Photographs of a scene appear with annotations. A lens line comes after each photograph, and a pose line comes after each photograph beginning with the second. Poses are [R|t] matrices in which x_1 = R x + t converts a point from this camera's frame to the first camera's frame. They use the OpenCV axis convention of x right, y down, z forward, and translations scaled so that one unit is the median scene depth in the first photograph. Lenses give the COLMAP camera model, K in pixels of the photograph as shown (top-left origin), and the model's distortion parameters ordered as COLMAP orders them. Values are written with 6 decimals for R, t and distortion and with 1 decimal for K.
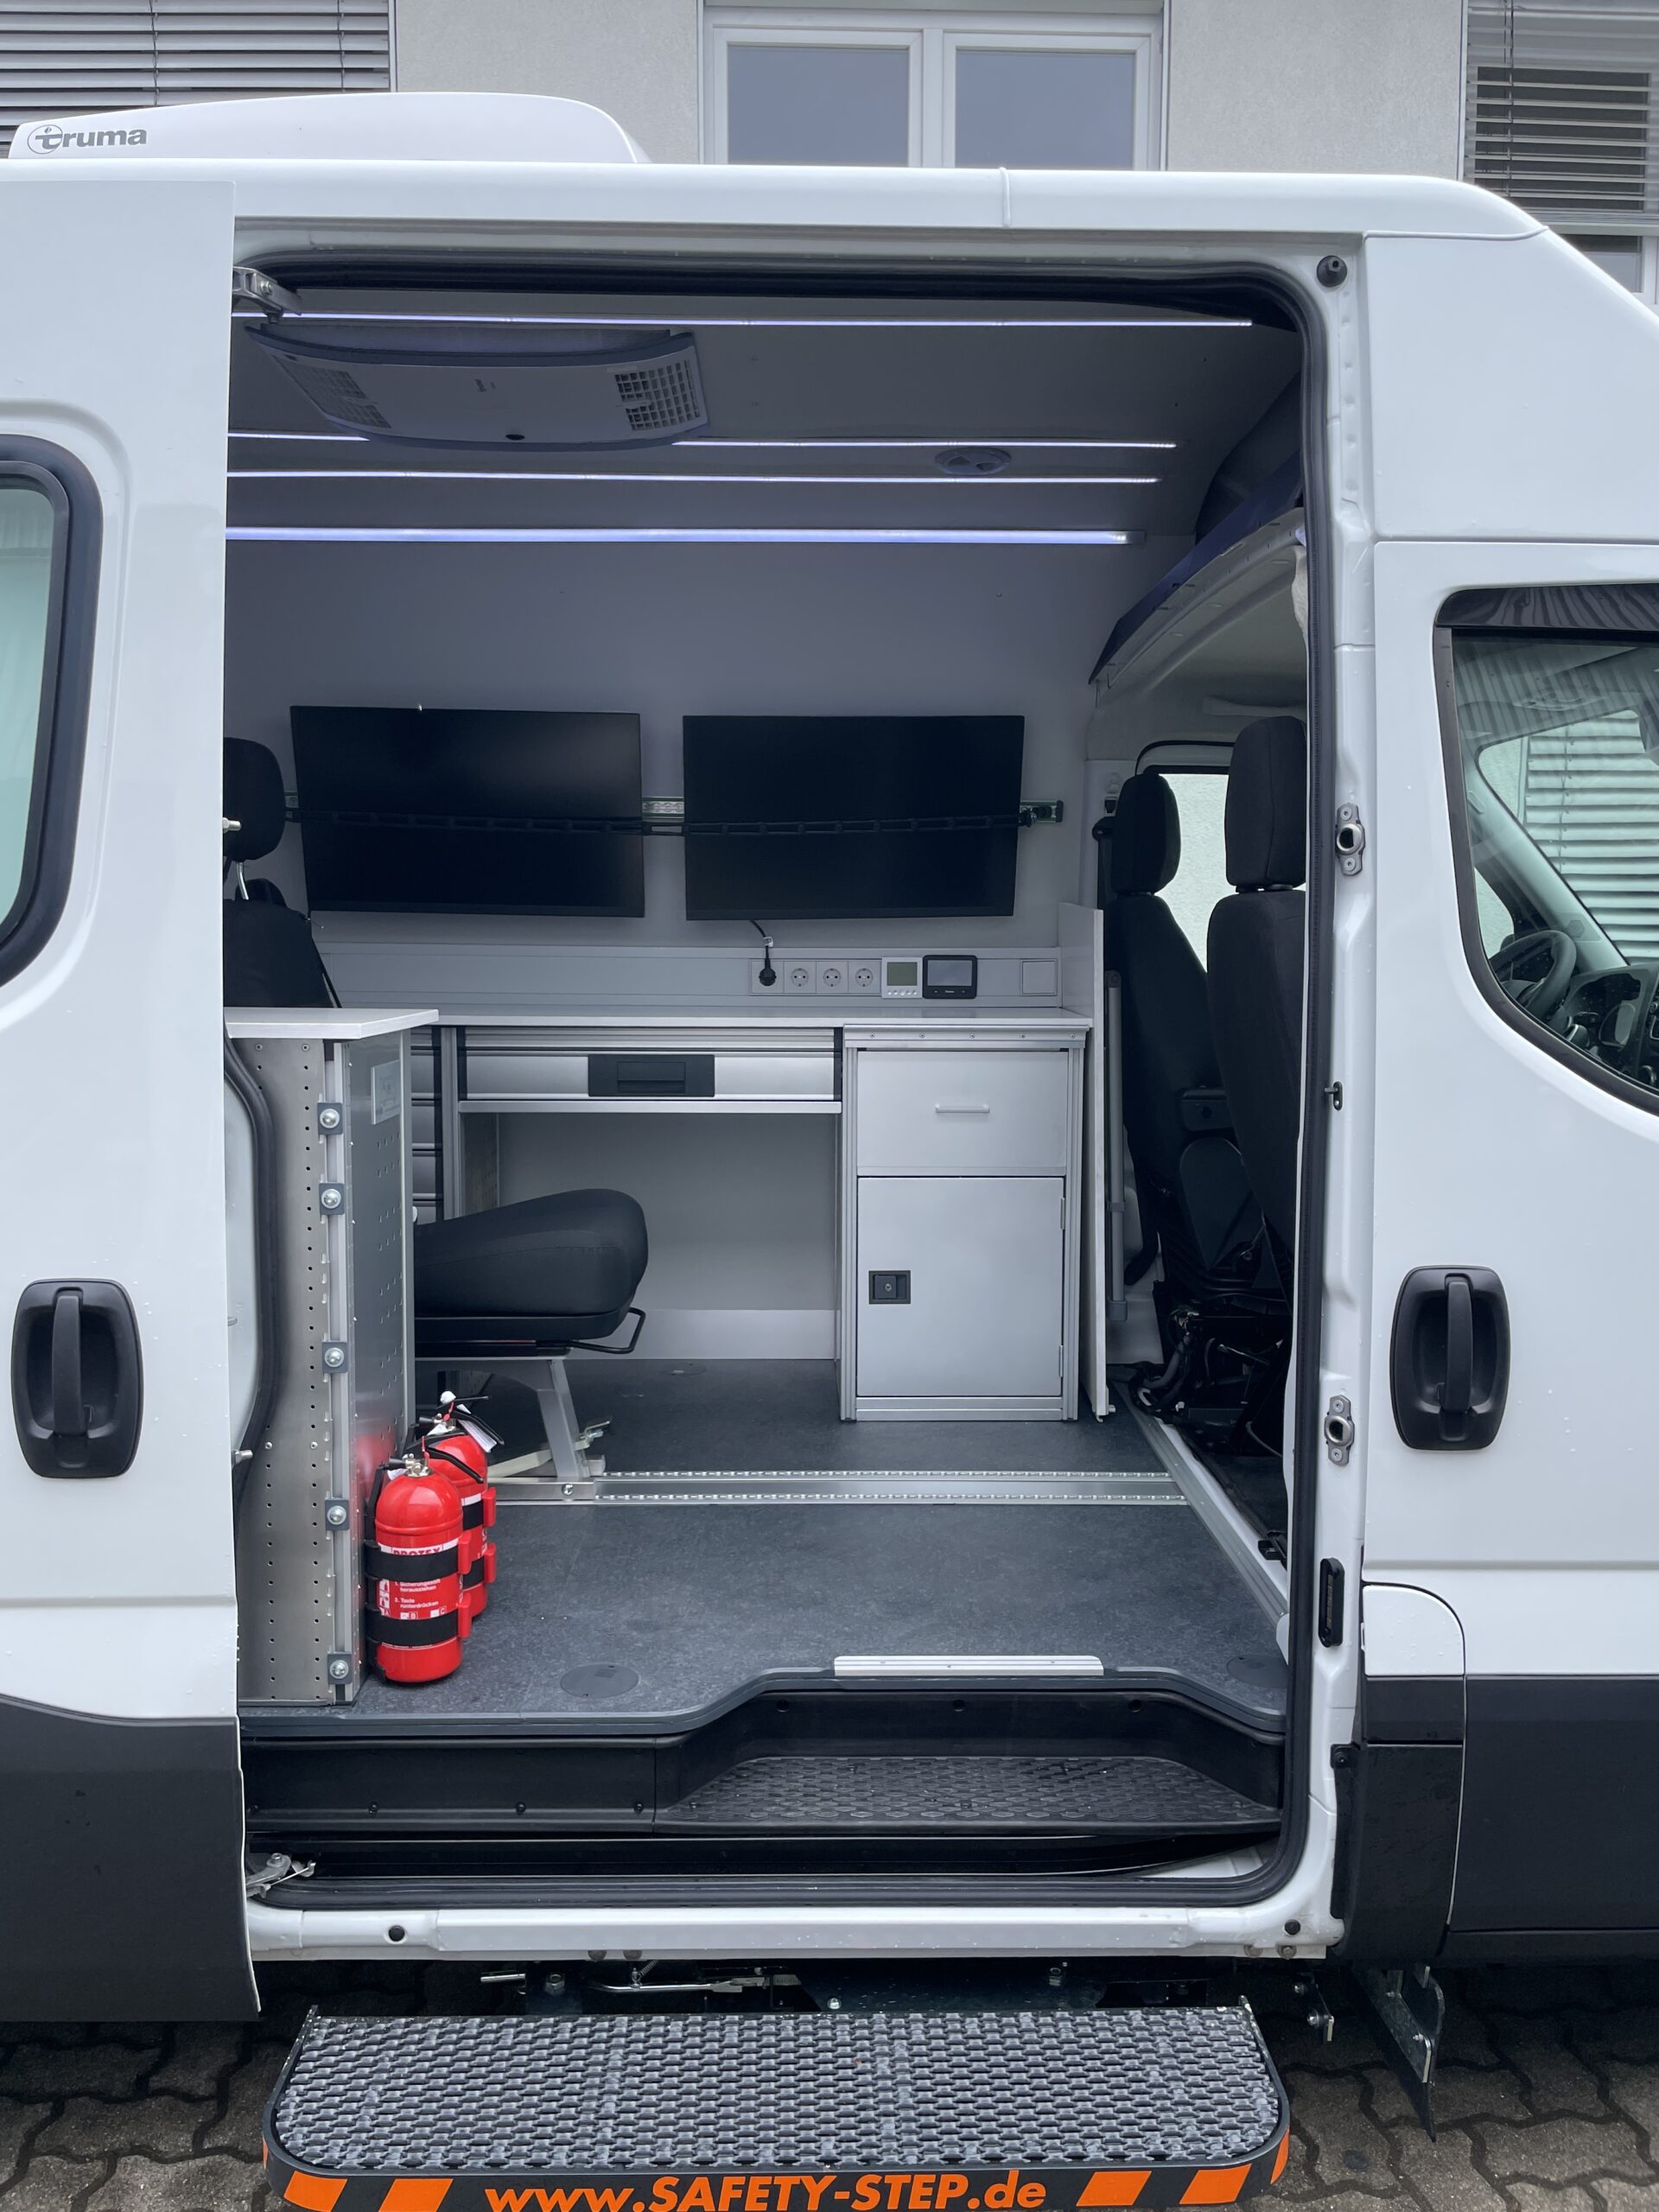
lens RADIAL K [[1682.8, 0, 829.5], [0, 1682.8, 1106.0], [0, 0, 1]] dist [0.084561, -0.116904]
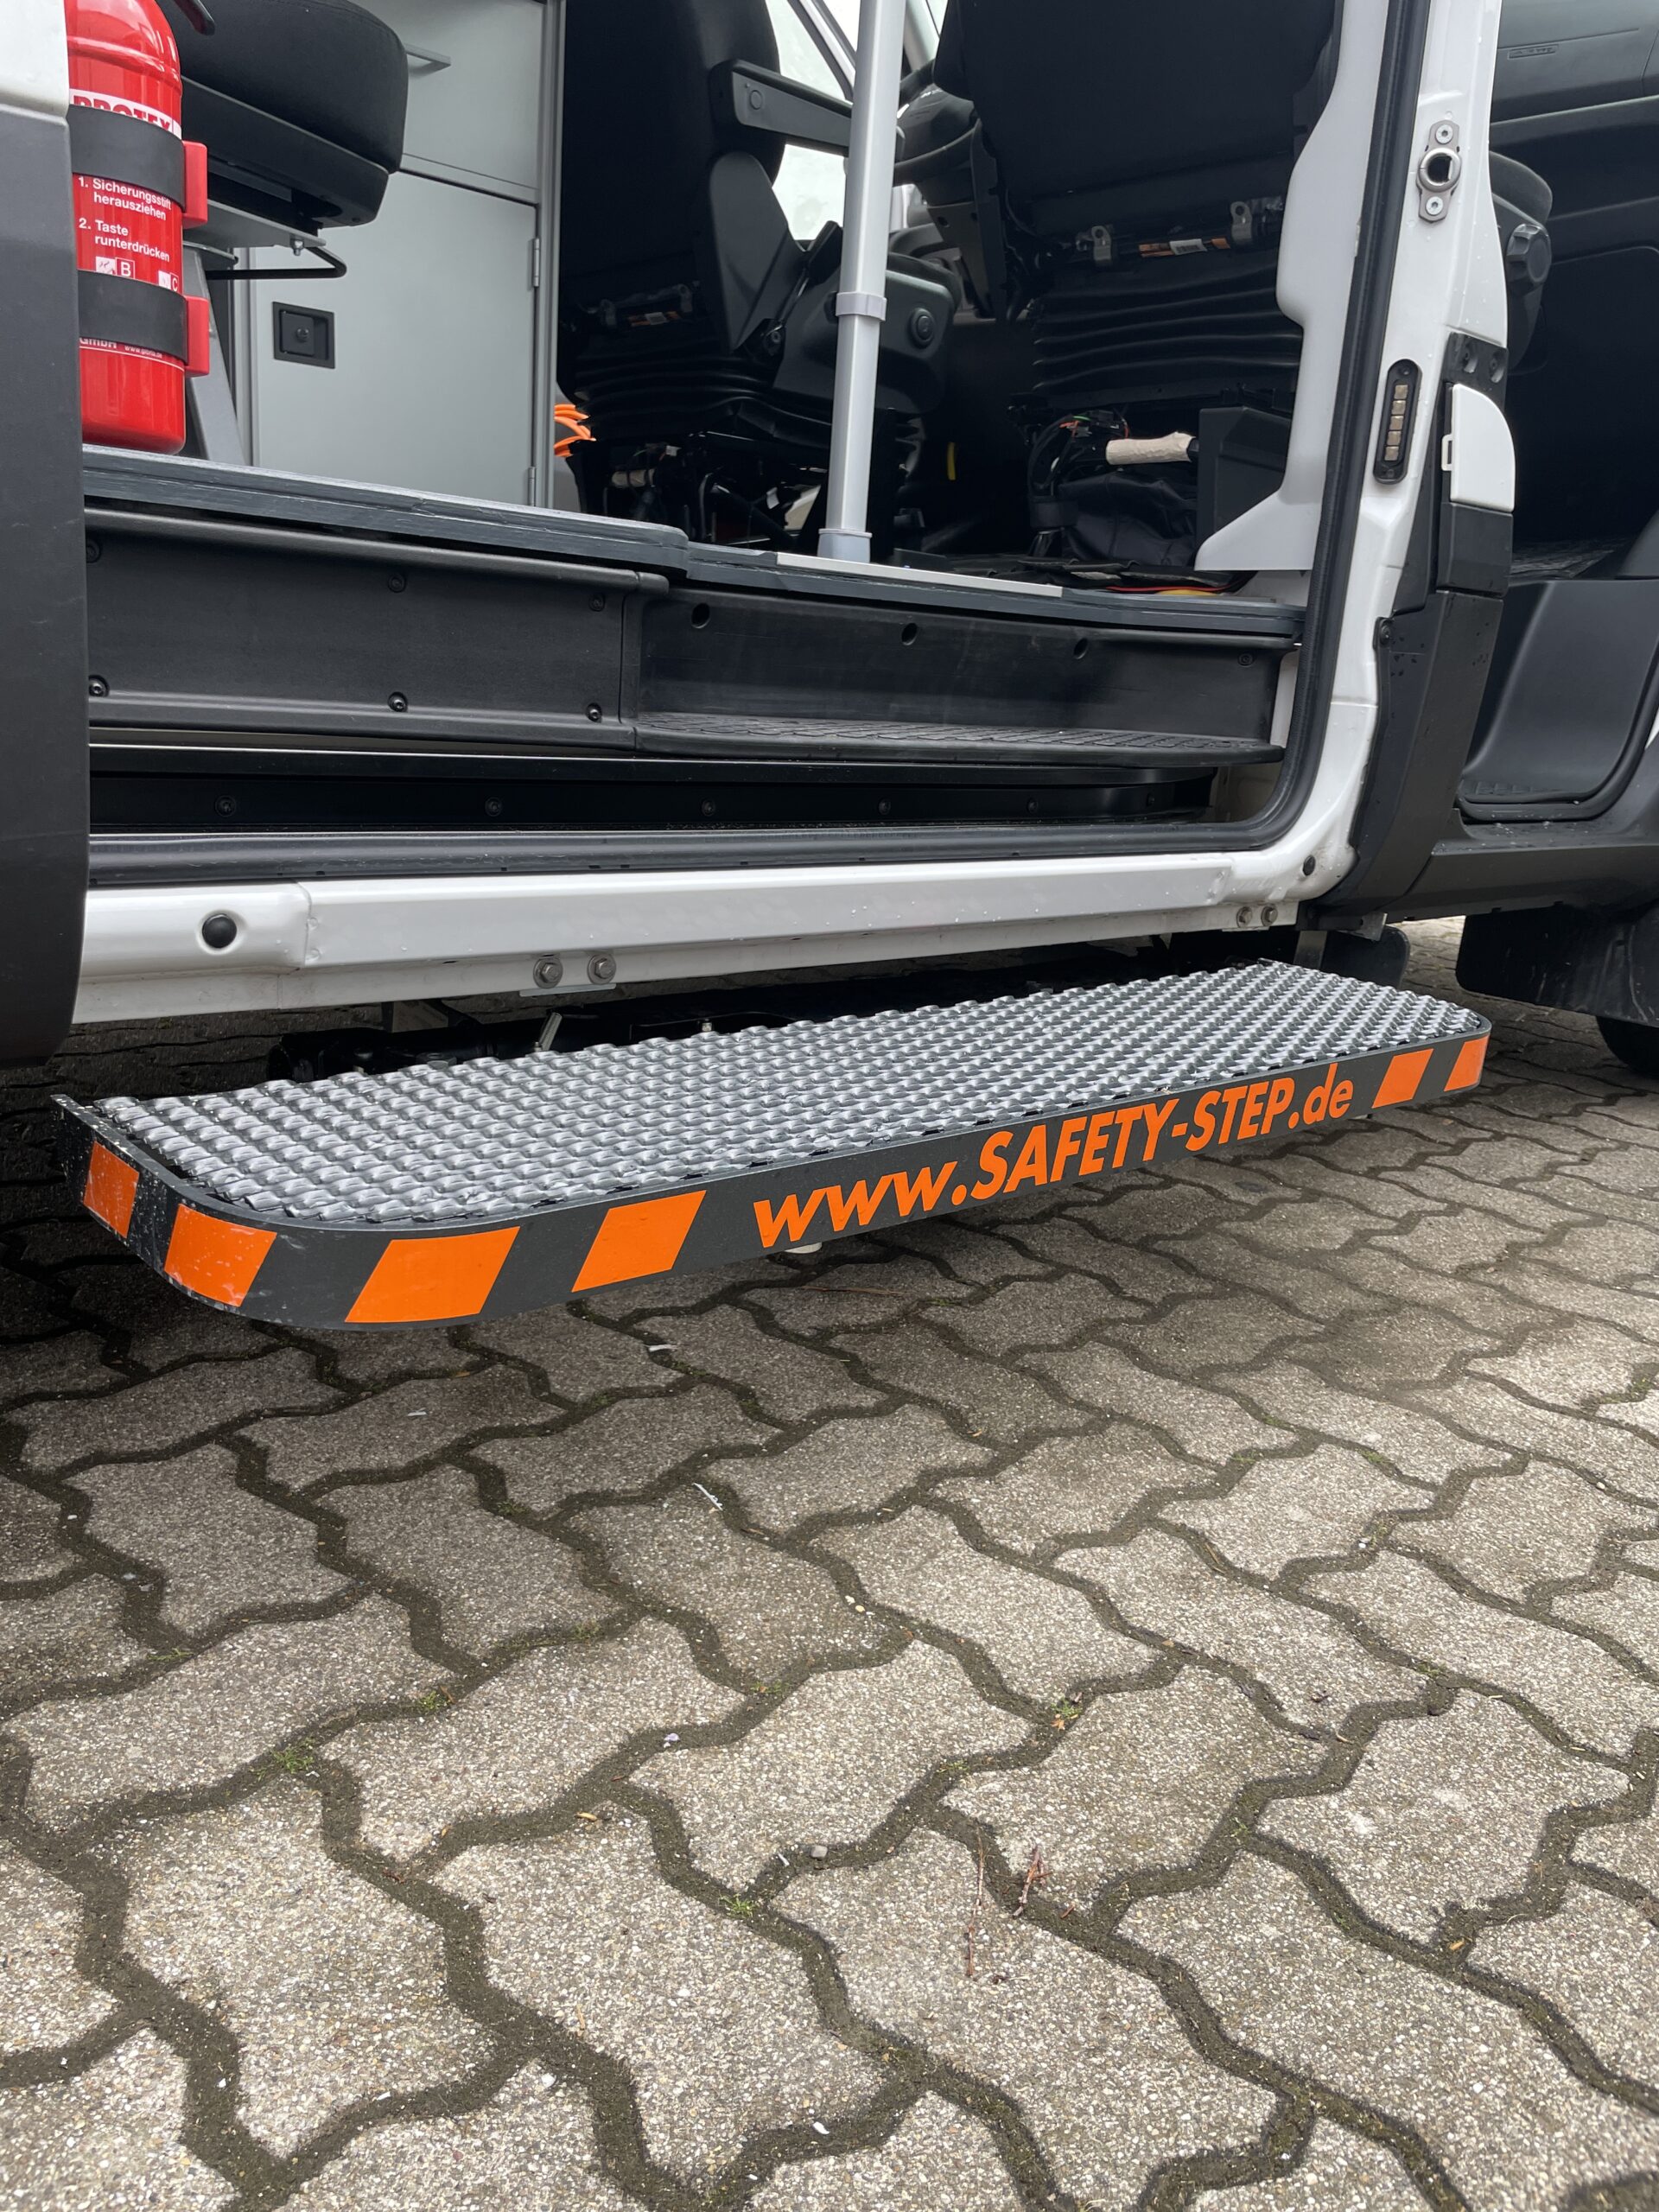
lens RADIAL K [[1682.8, 0, 829.5], [0, 1682.8, 1106.0], [0, 0, 1]] dist [0.084561, -0.116904]
pose [[0.754033, -0.120429, 0.645702, -0.281849], [0.002129, 0.983491, 0.180945, 0.291524], [-0.656833, -0.135064, 0.741841, 0.350801]]
